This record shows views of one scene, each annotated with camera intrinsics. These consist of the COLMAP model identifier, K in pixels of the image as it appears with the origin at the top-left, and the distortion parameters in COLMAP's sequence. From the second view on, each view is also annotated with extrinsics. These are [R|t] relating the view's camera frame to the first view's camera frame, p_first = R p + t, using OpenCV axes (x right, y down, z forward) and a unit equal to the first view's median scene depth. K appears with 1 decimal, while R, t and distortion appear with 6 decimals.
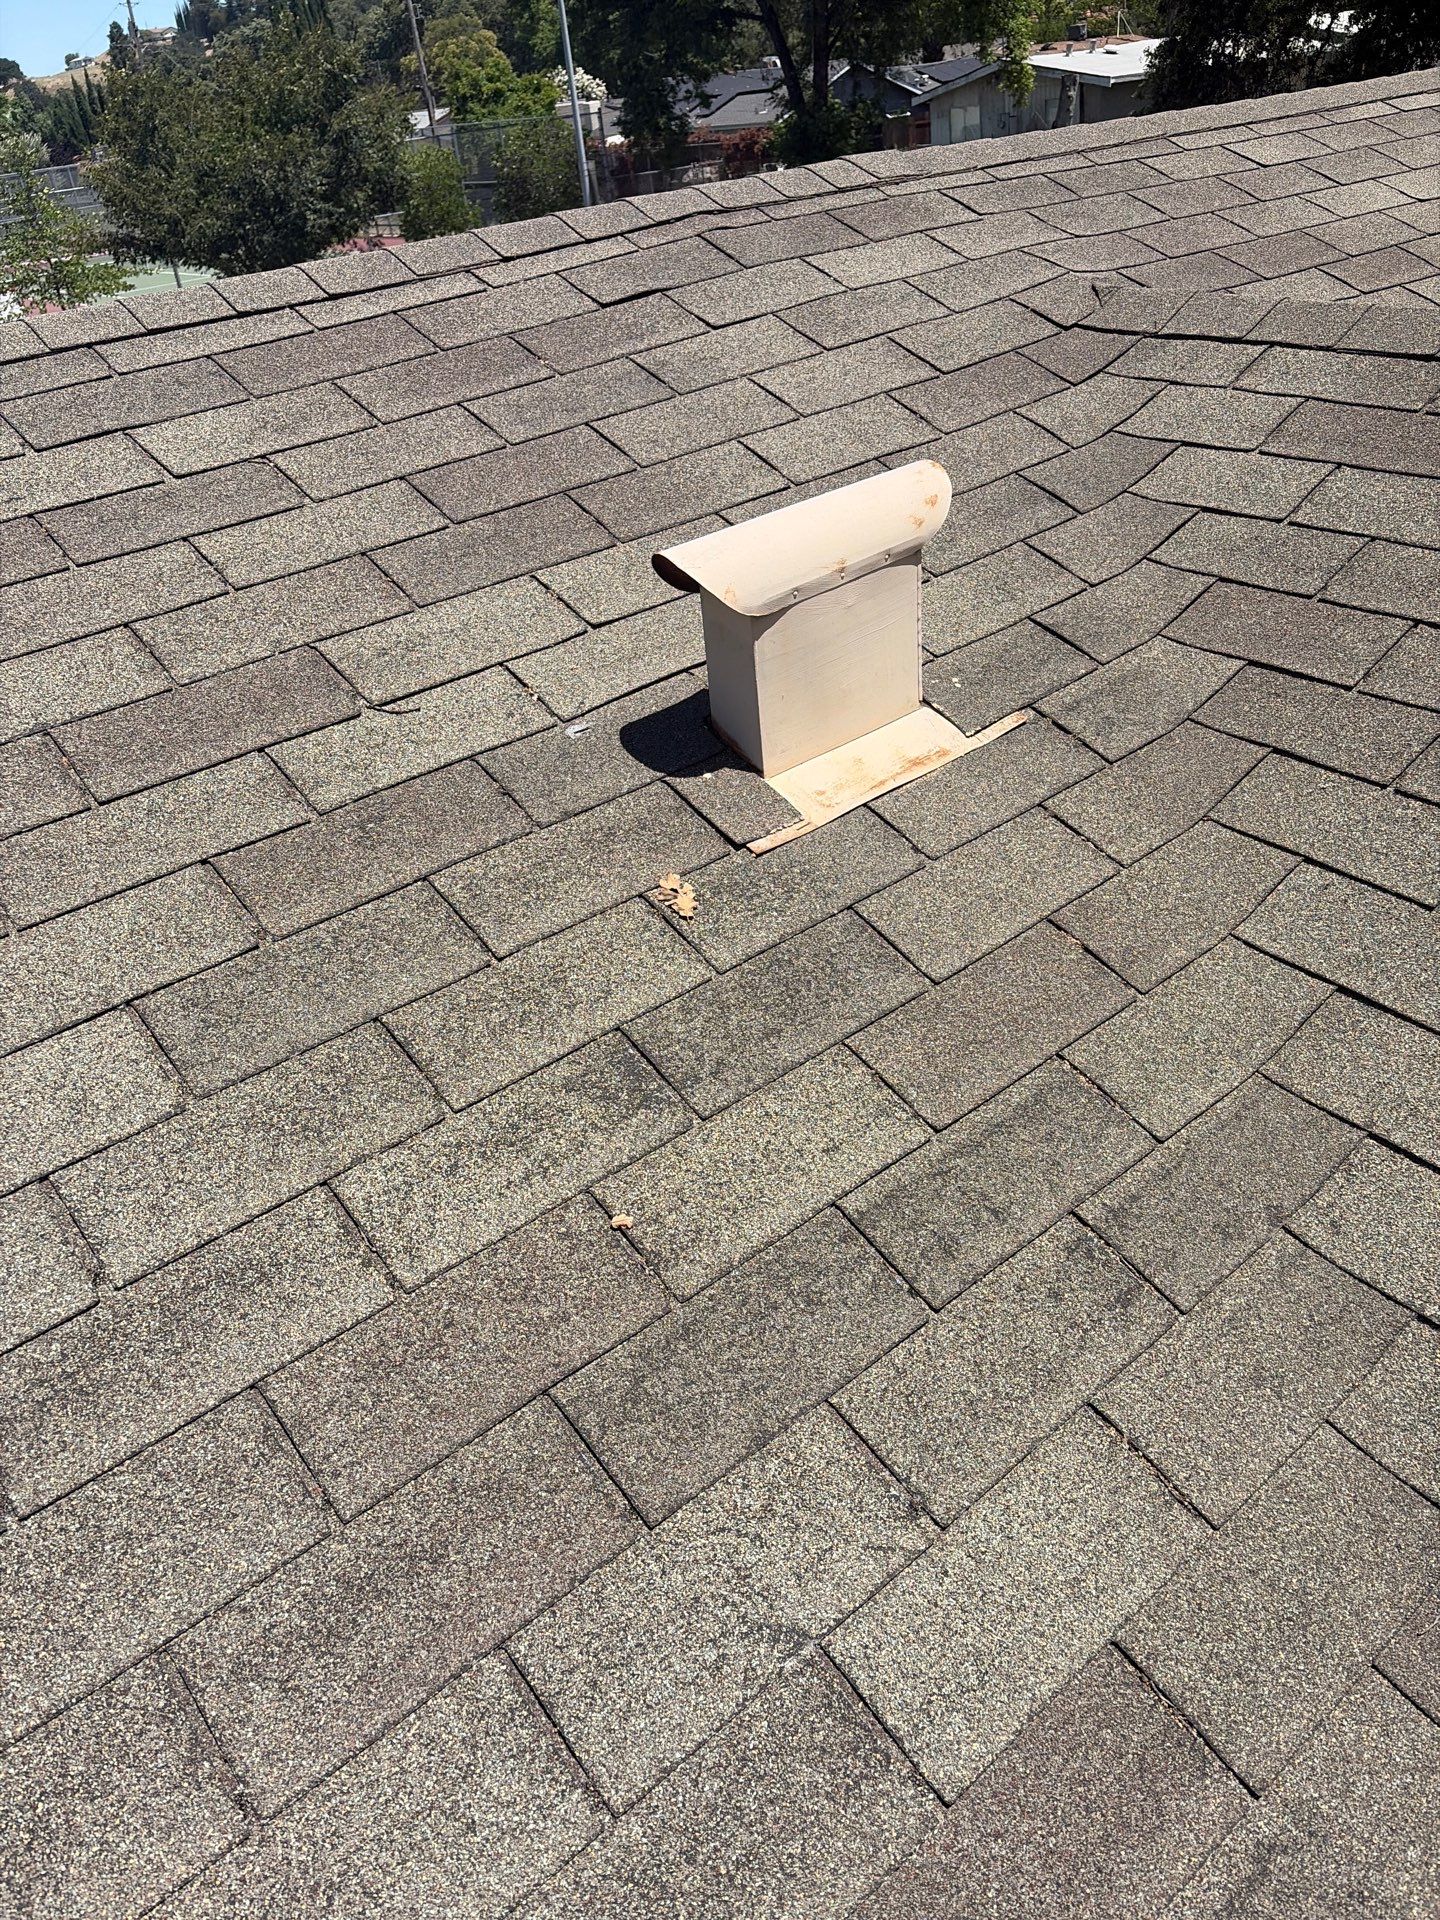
lens RADIAL K [[1455.6, 0, 718.6], [0, 1455.6, 948.3], [0, 0, 1]] dist [0.011138, -0.018098]
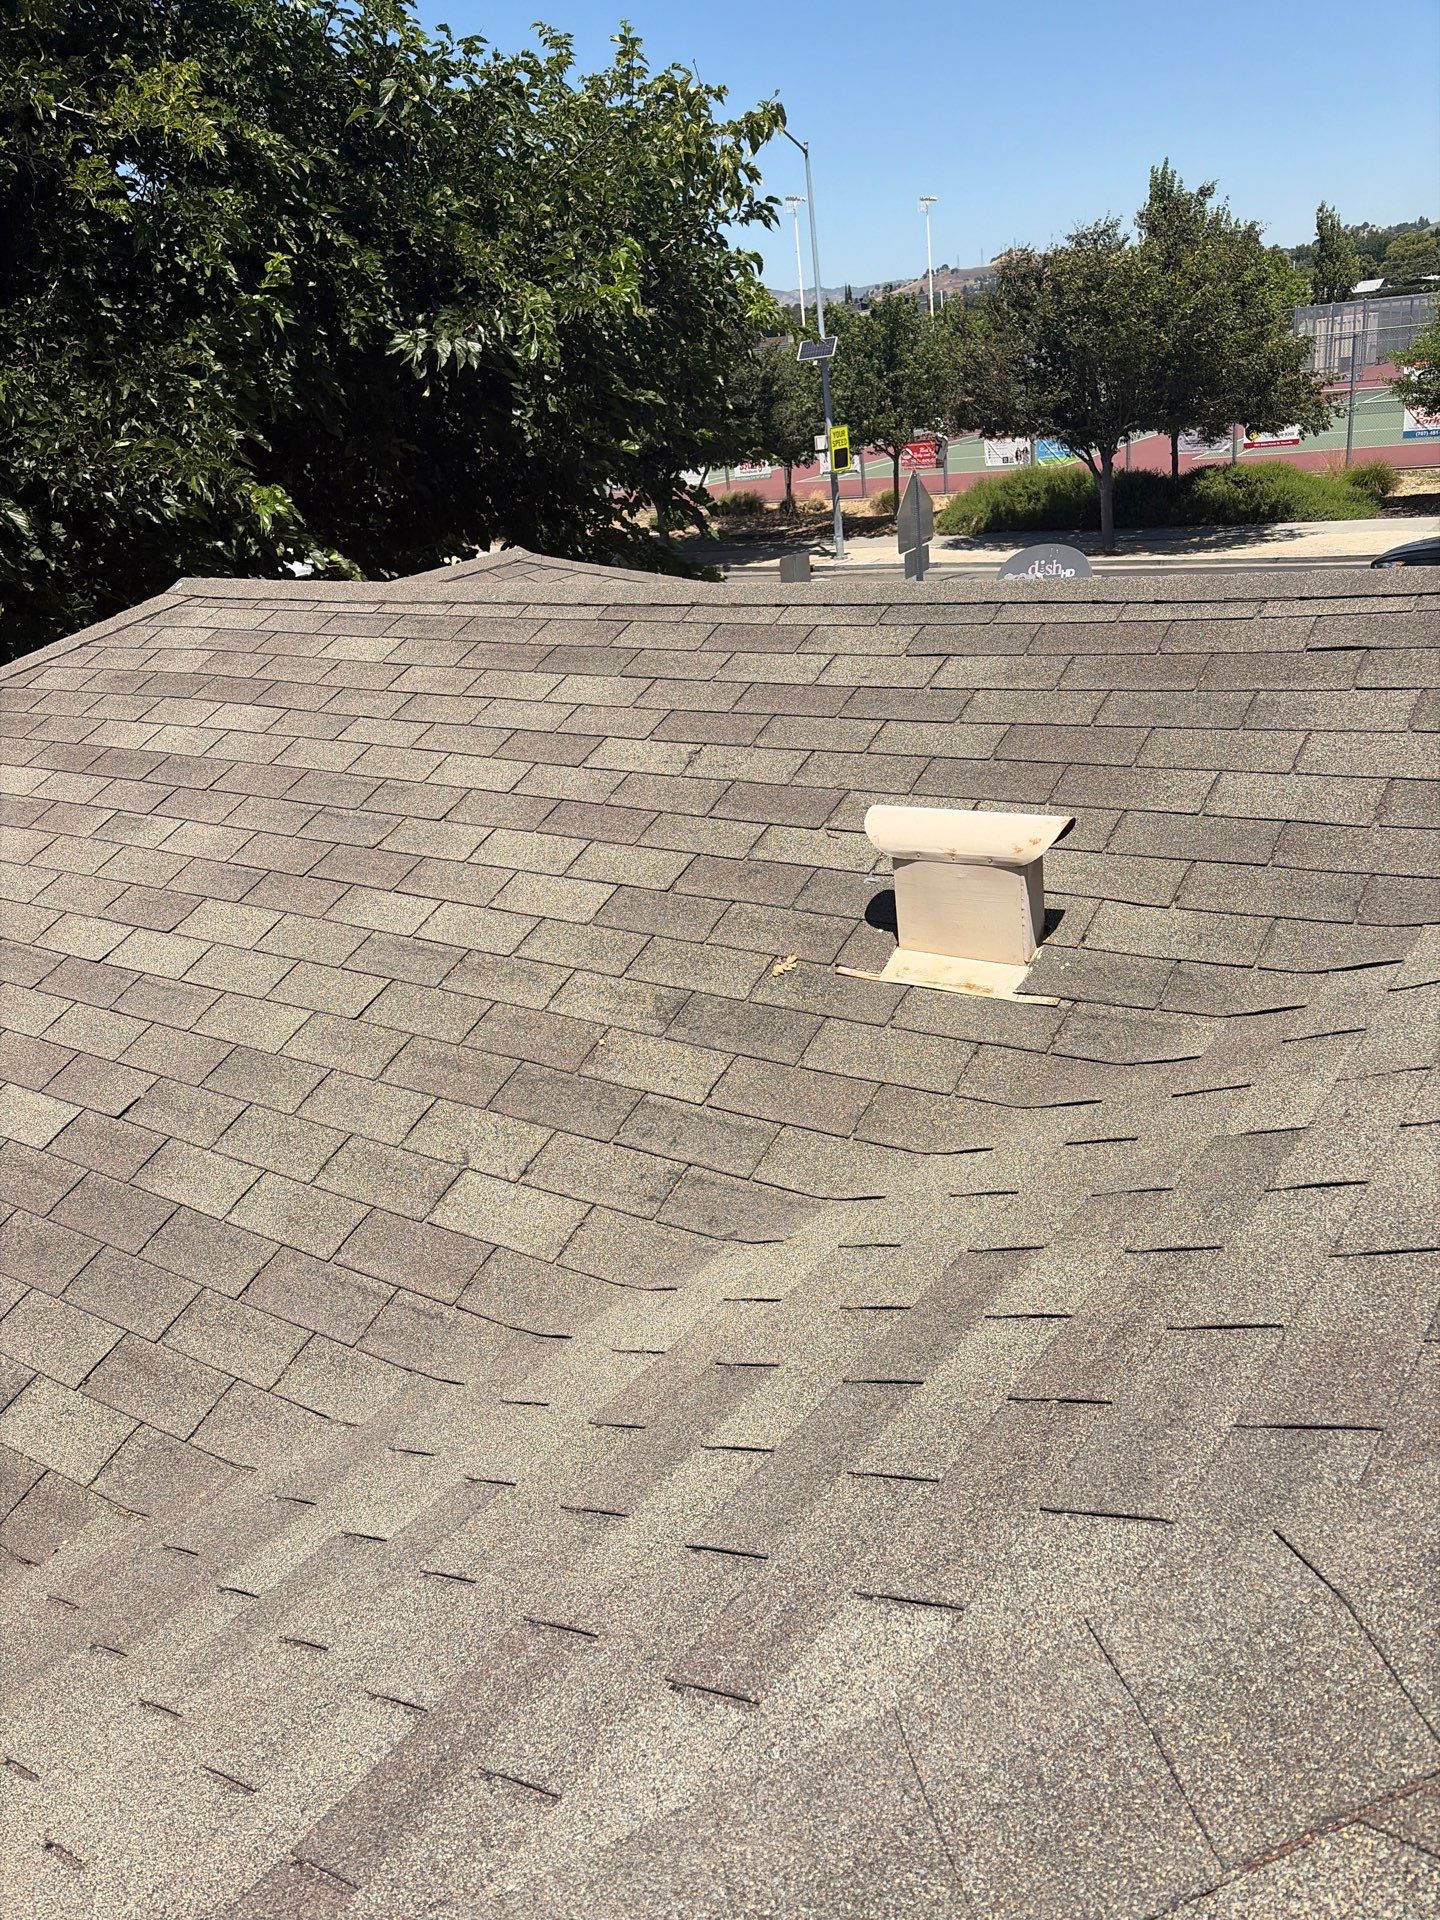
lens RADIAL K [[1455.6, 0, 715.4], [0, 1455.6, 970.6], [0, 0, 1]] dist [0.011138, -0.018098]
pose [[0.286236, 0.439441, -0.851446, 1.344413], [-0.424967, 0.854667, 0.298239, -0.478710], [0.858762, 0.276470, 0.431384, 0.079479]]
